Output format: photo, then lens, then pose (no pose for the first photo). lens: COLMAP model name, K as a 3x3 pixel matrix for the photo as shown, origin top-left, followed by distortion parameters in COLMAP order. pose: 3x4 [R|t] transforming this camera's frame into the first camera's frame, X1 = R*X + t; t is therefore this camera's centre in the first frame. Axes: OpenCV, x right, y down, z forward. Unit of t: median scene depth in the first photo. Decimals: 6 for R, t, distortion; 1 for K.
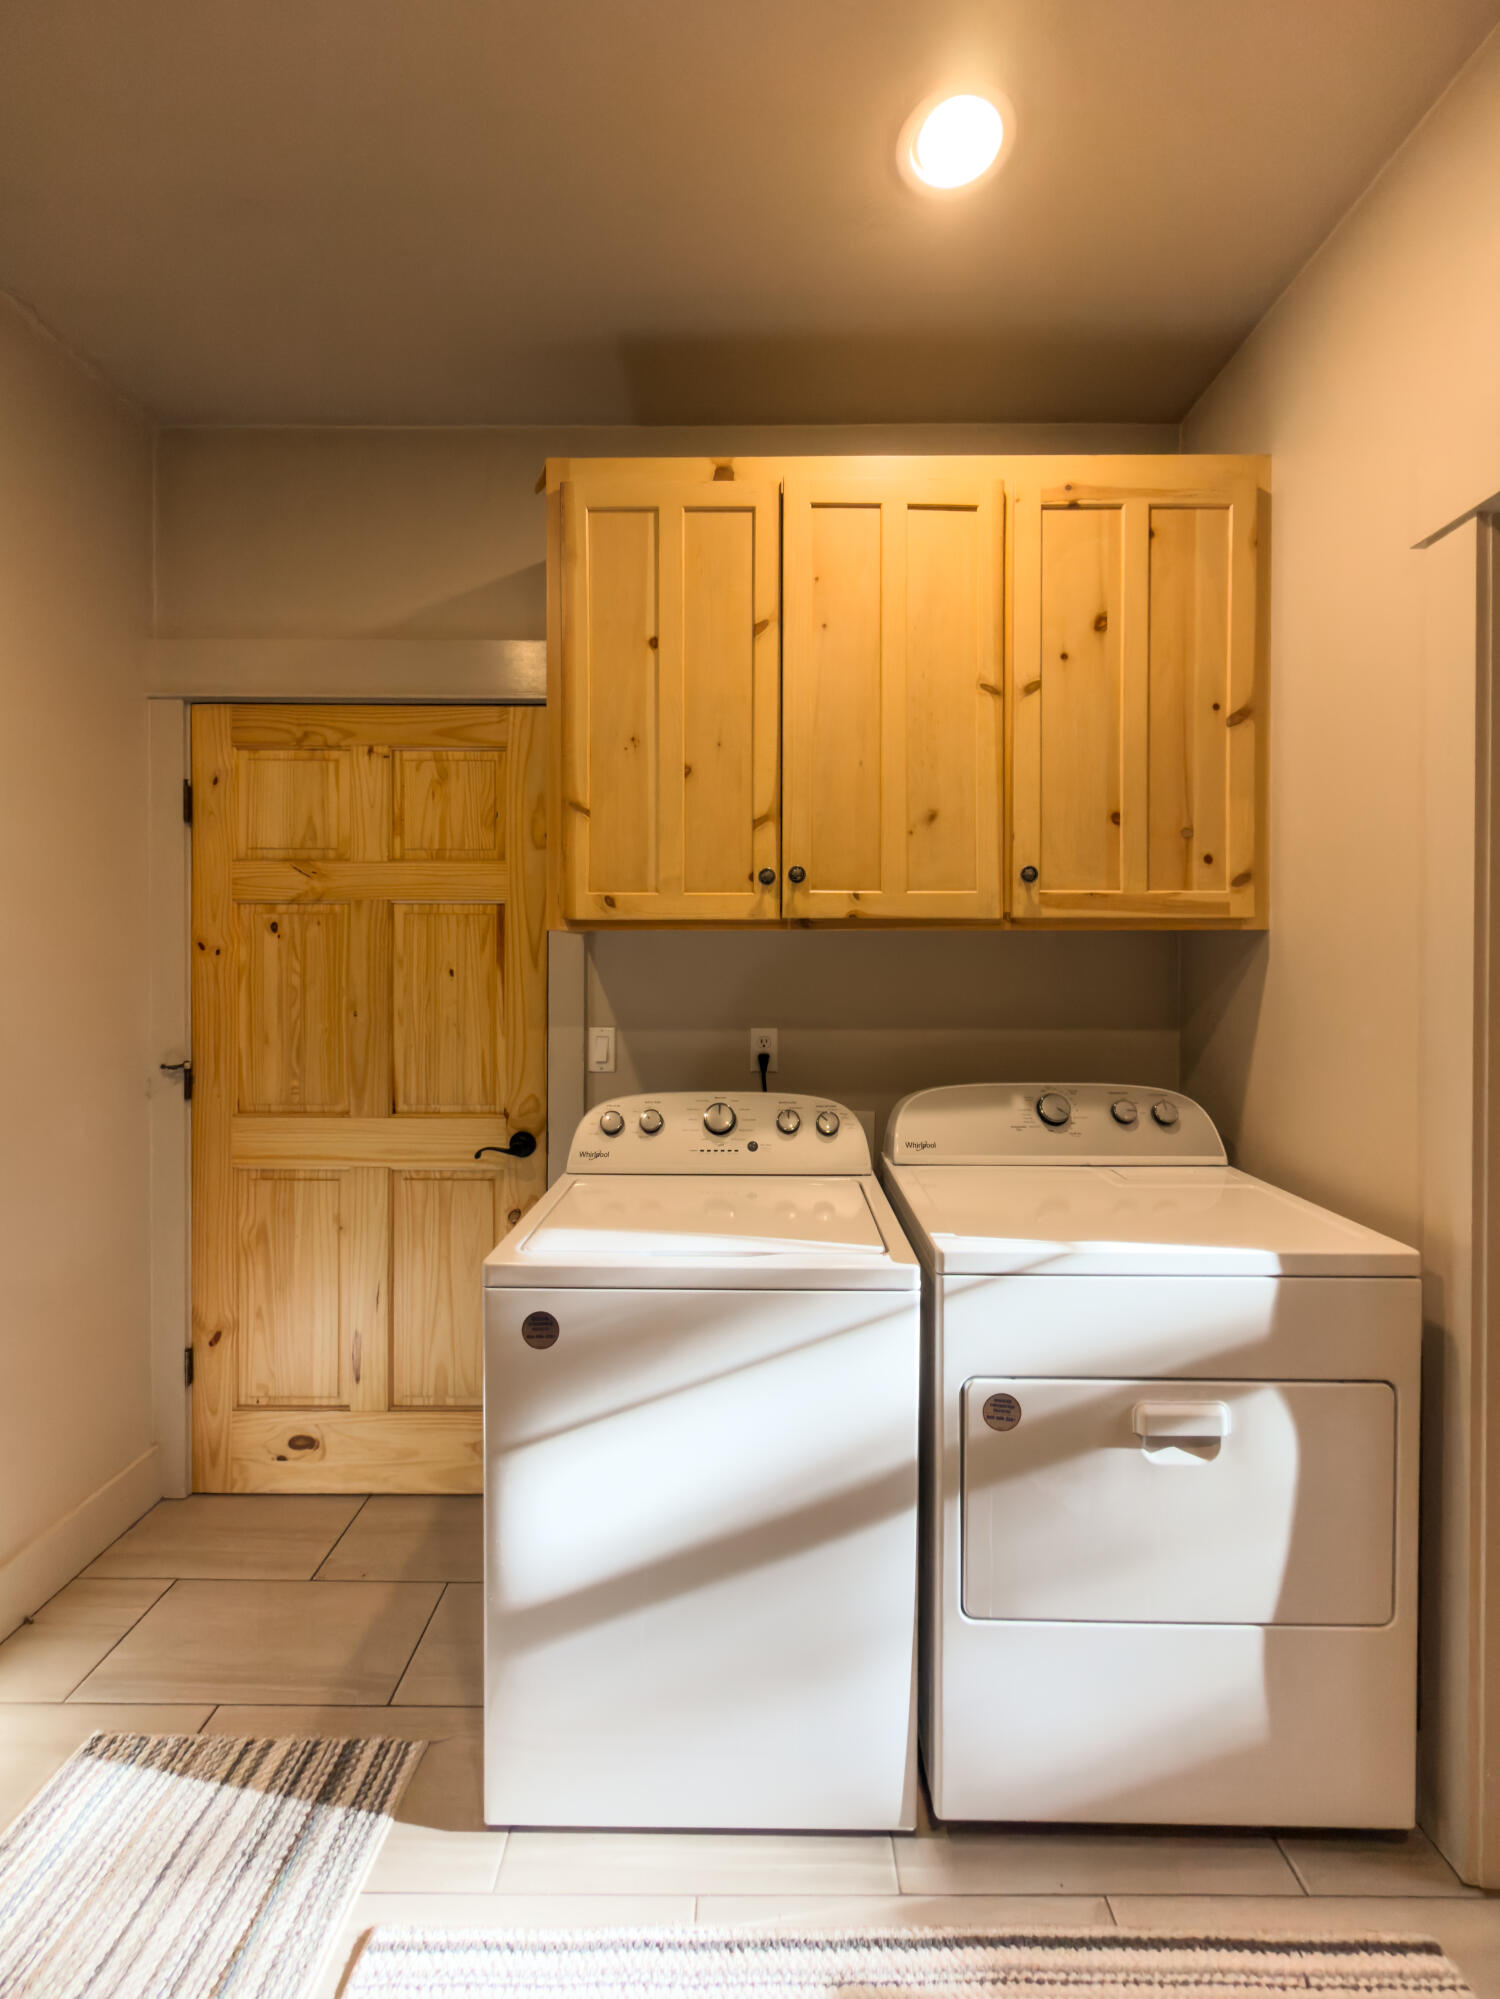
lens RADIAL K [[812.6, 0, 748.8], [0, 812.6, 966.3], [0, 0, 1]] dist [-0.002875, -0.000235]
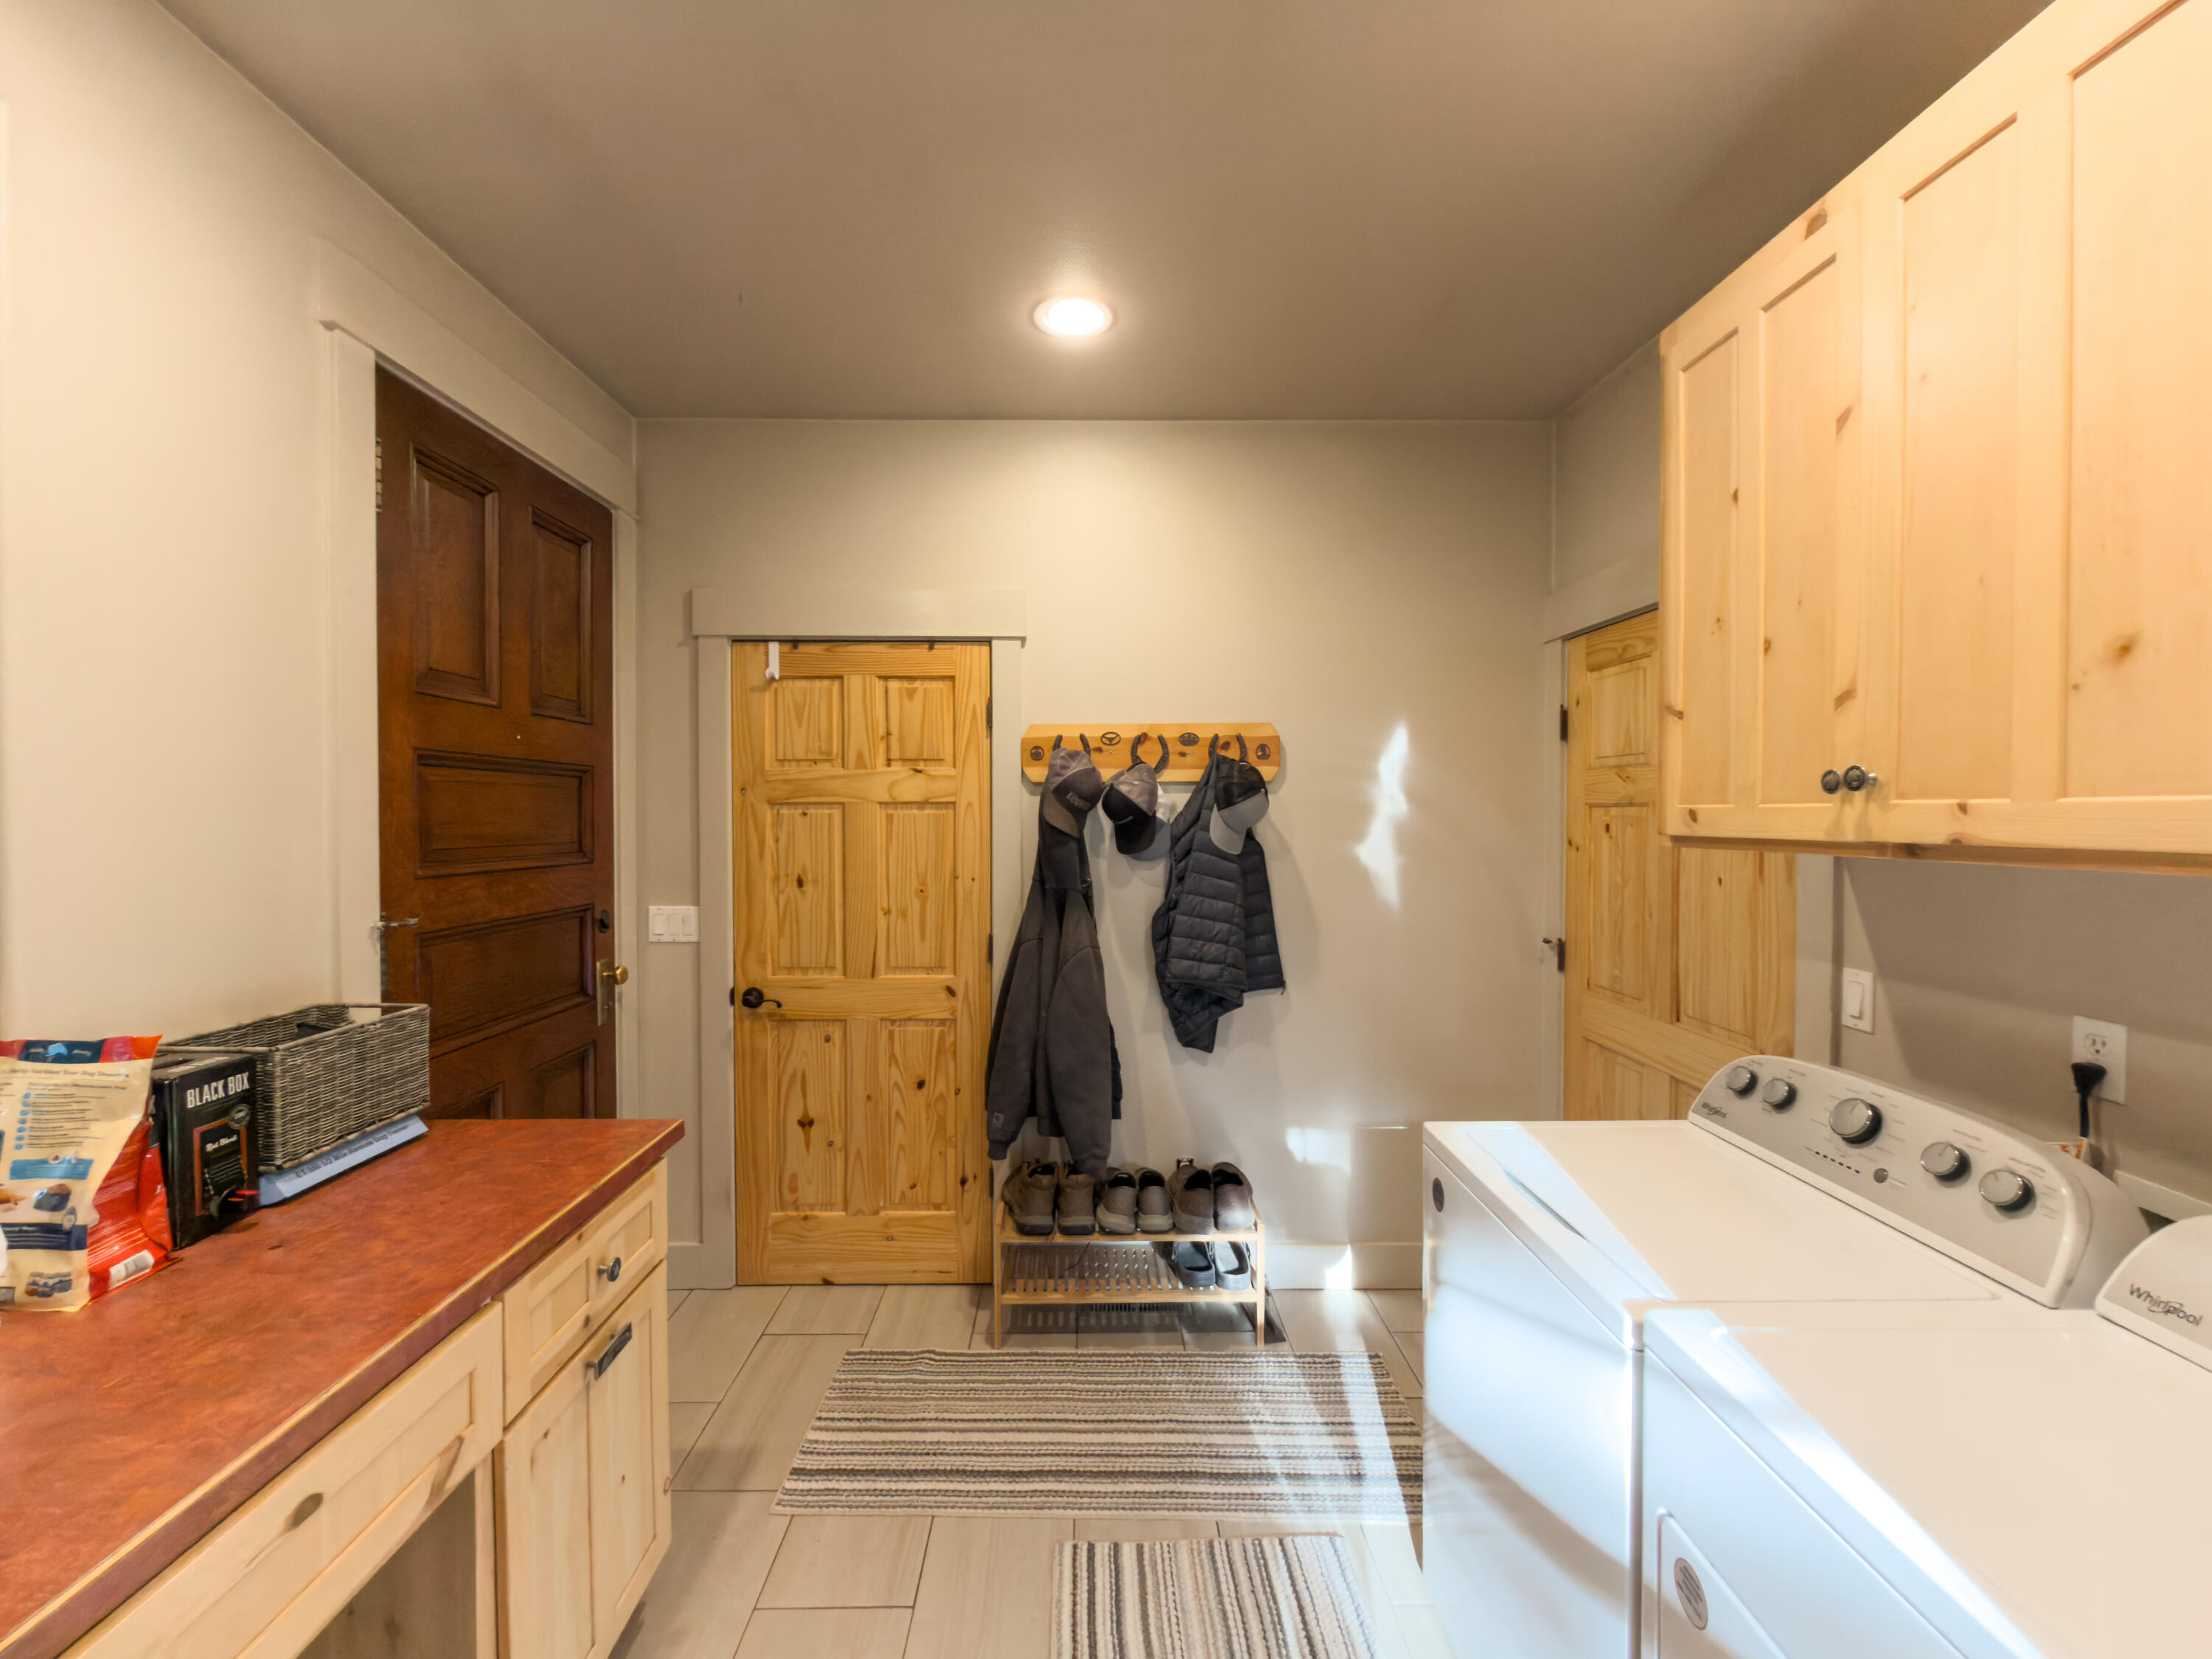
lens RADIAL K [[888.0, 0, 1106.0], [0, 888.0, 829.5], [0, 0, 1]] dist [0.000831, 0.000090]
pose [[0.031755, 0.016861, -0.999353, 0.609192], [-0.010032, 0.999813, 0.016550, -0.060193], [0.999445, 0.009500, 0.031918, 0.282263]]
